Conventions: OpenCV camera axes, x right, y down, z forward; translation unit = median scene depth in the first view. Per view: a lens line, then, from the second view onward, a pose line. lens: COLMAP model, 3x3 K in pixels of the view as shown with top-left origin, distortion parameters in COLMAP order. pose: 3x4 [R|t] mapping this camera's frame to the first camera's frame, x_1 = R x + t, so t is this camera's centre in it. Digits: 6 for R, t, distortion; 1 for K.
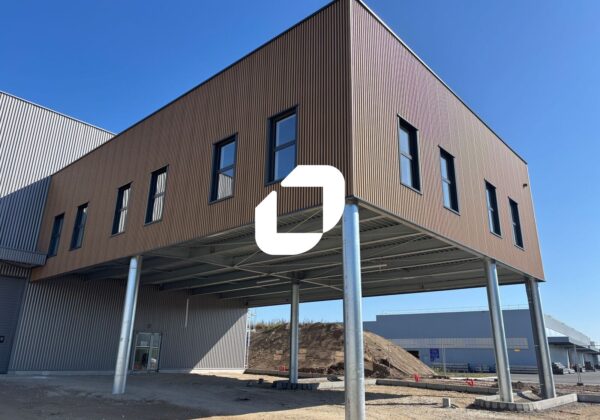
lens RADIAL K [[450.0, 0, 299.1], [0, 450.0, 206.9], [0, 0, 1]] dist [0.041313, -0.024025]
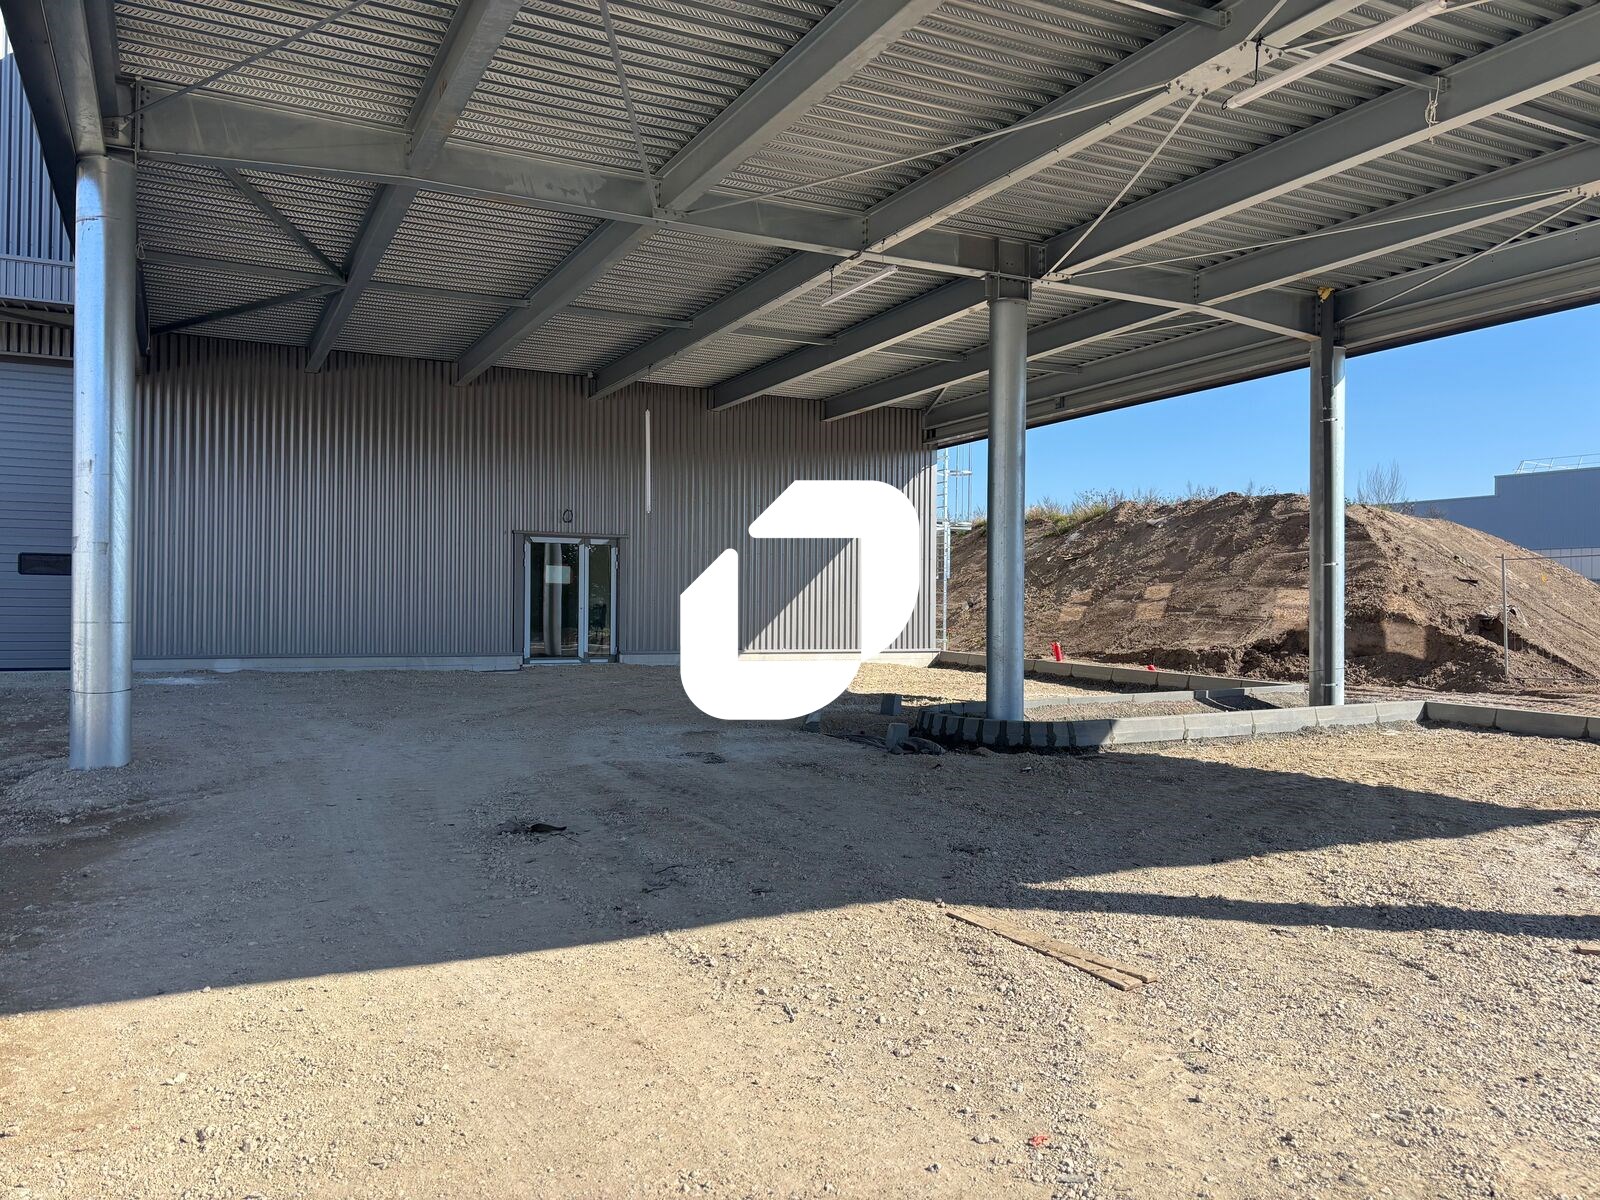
lens RADIAL K [[1205.4, 0, 785.5], [0, 1205.4, 596.1], [0, 0, 1]] dist [0.055850, -0.056362]
pose [[0.931554, -0.015078, -0.363290, 0.071234], [0.124265, 0.952180, 0.279125, 0.090383], [0.341709, -0.305164, 0.888881, 0.272883]]
